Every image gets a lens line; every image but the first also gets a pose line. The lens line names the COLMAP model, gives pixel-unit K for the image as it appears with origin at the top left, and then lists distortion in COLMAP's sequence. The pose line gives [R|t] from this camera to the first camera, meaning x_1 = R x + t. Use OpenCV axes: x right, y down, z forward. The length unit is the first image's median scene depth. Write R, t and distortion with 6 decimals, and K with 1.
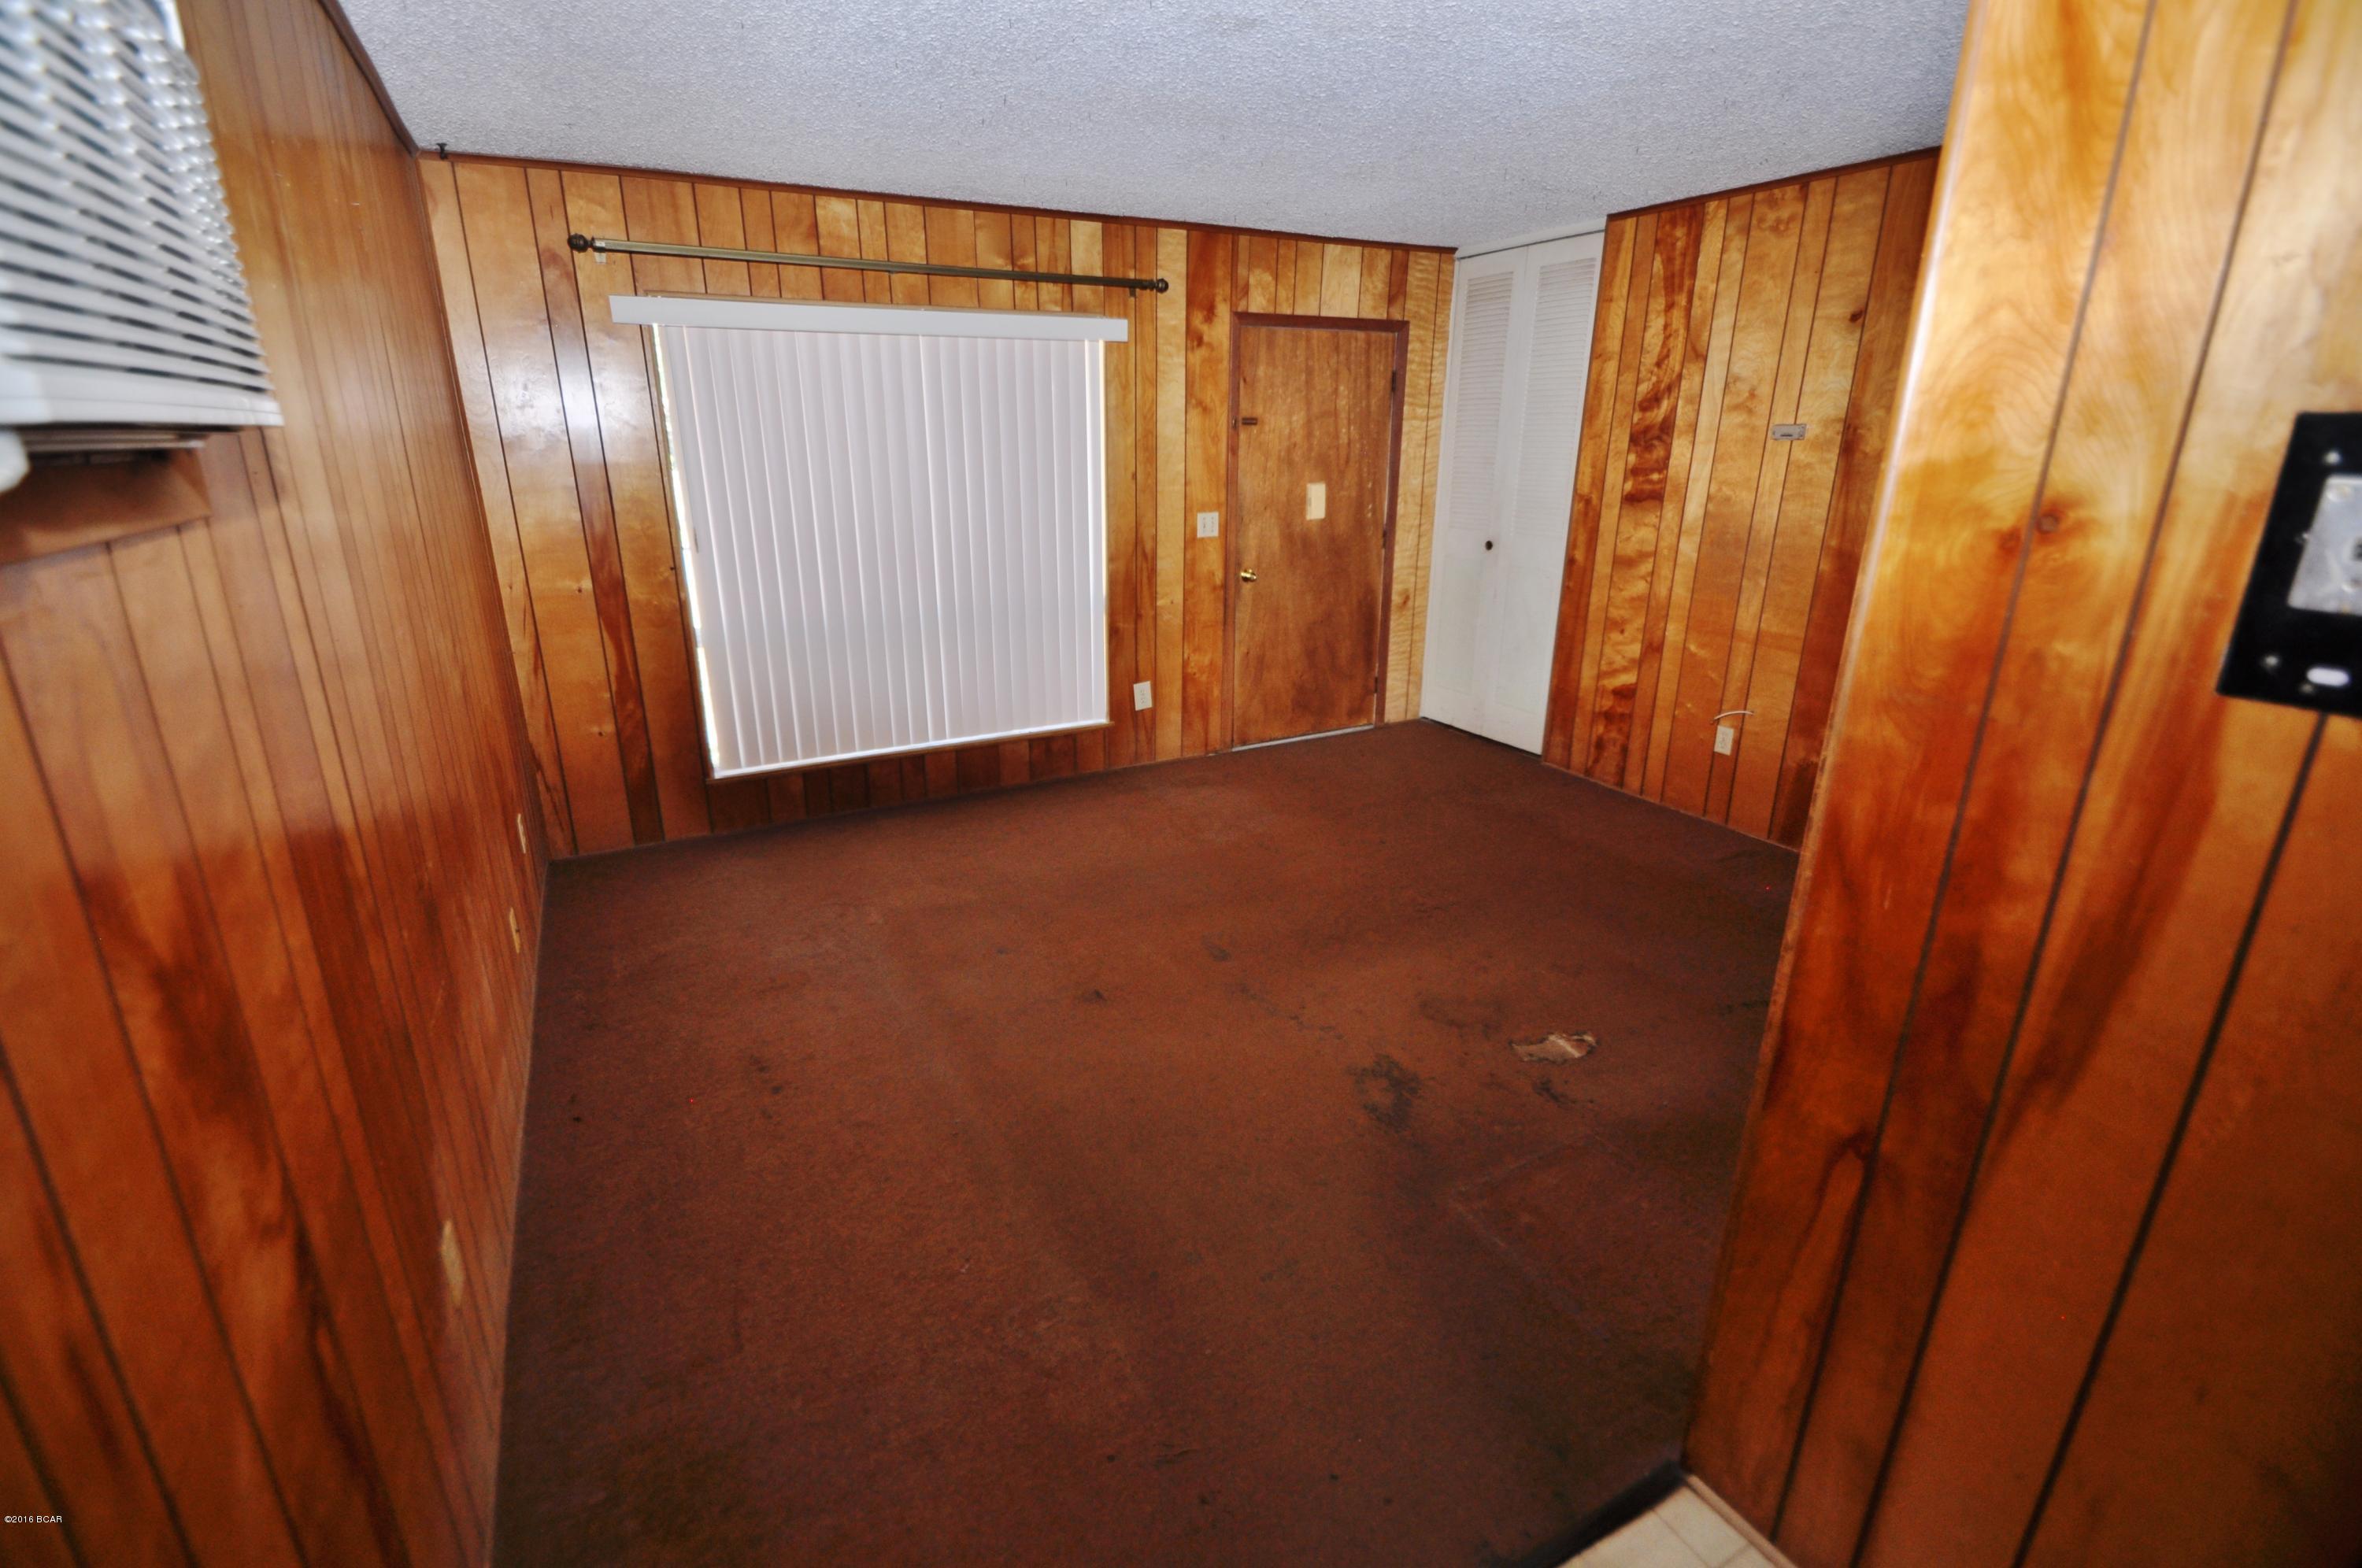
lens RADIAL K [[1046.3, 0, 1170.3], [0, 1046.3, 763.4], [0, 0, 1]] dist [0.024228, -0.022361]
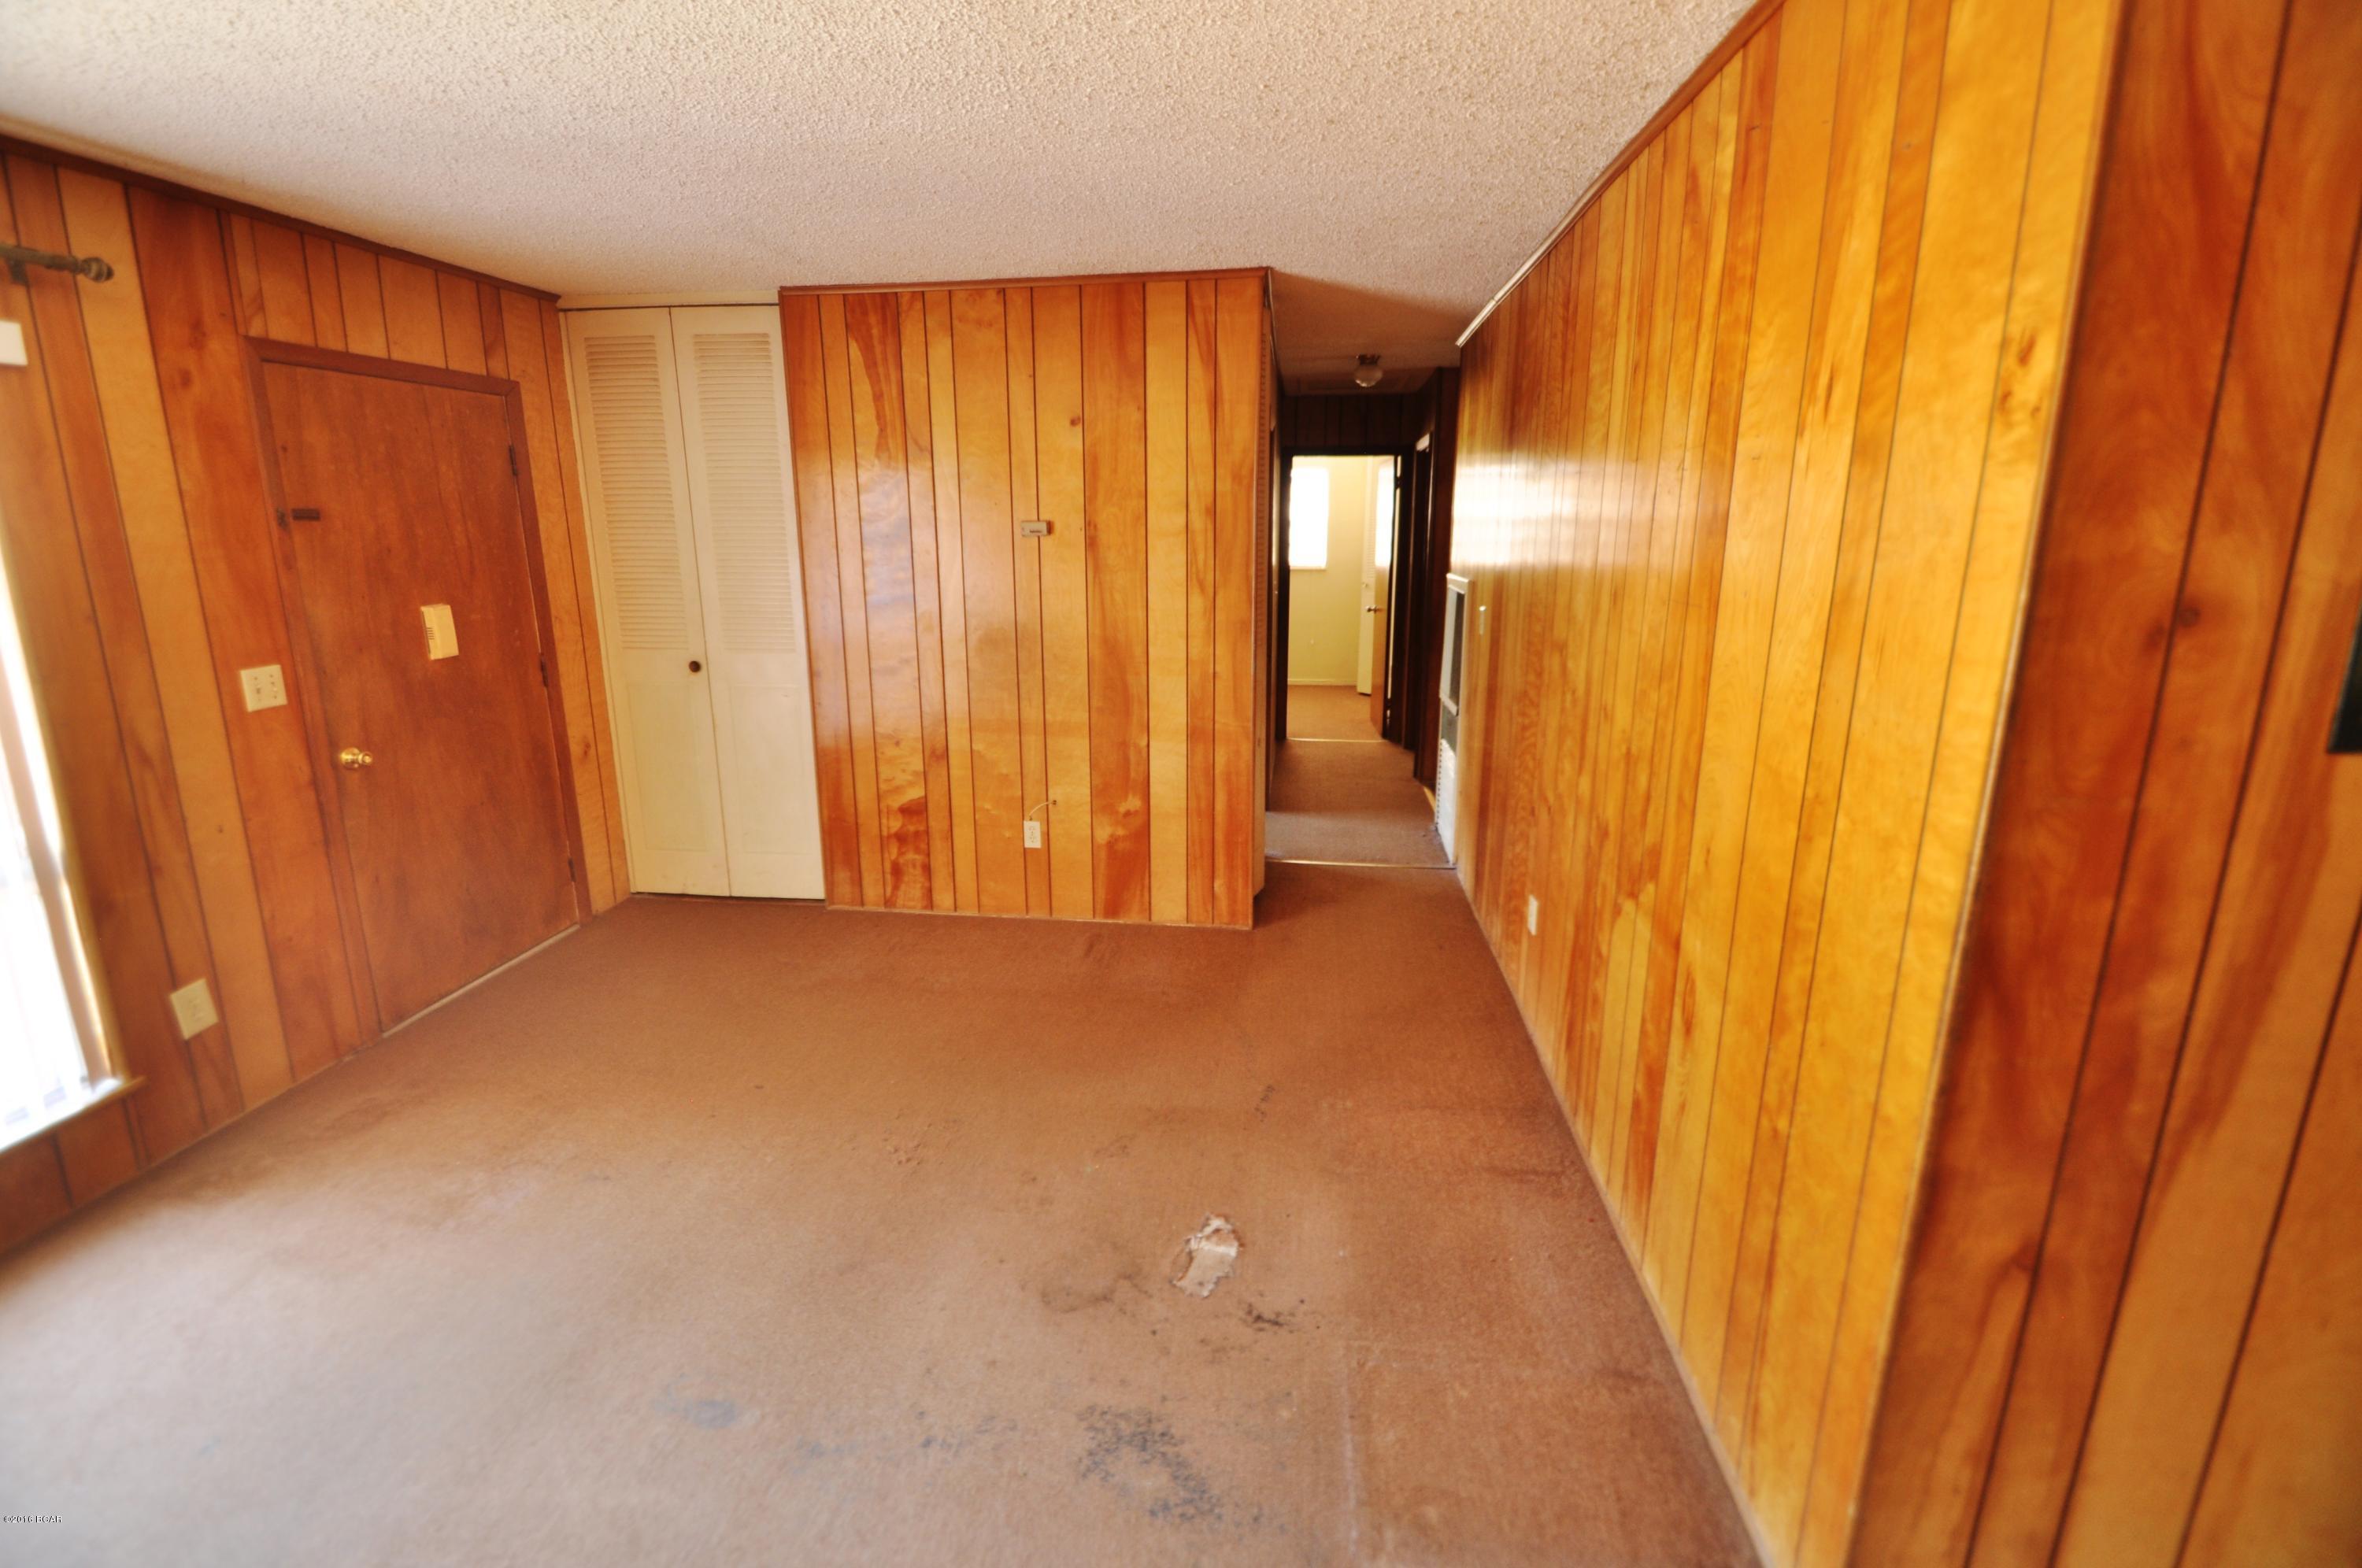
lens RADIAL K [[1026.6, 0, 1184.9], [0, 1026.6, 755.2], [0, 0, 1]] dist [0.003324, -0.010295]
pose [[0.582779, -0.180962, 0.792225, -0.125624], [0.249181, 0.967721, 0.037746, -0.086744], [-0.773484, 0.175410, 0.609060, 0.269038]]
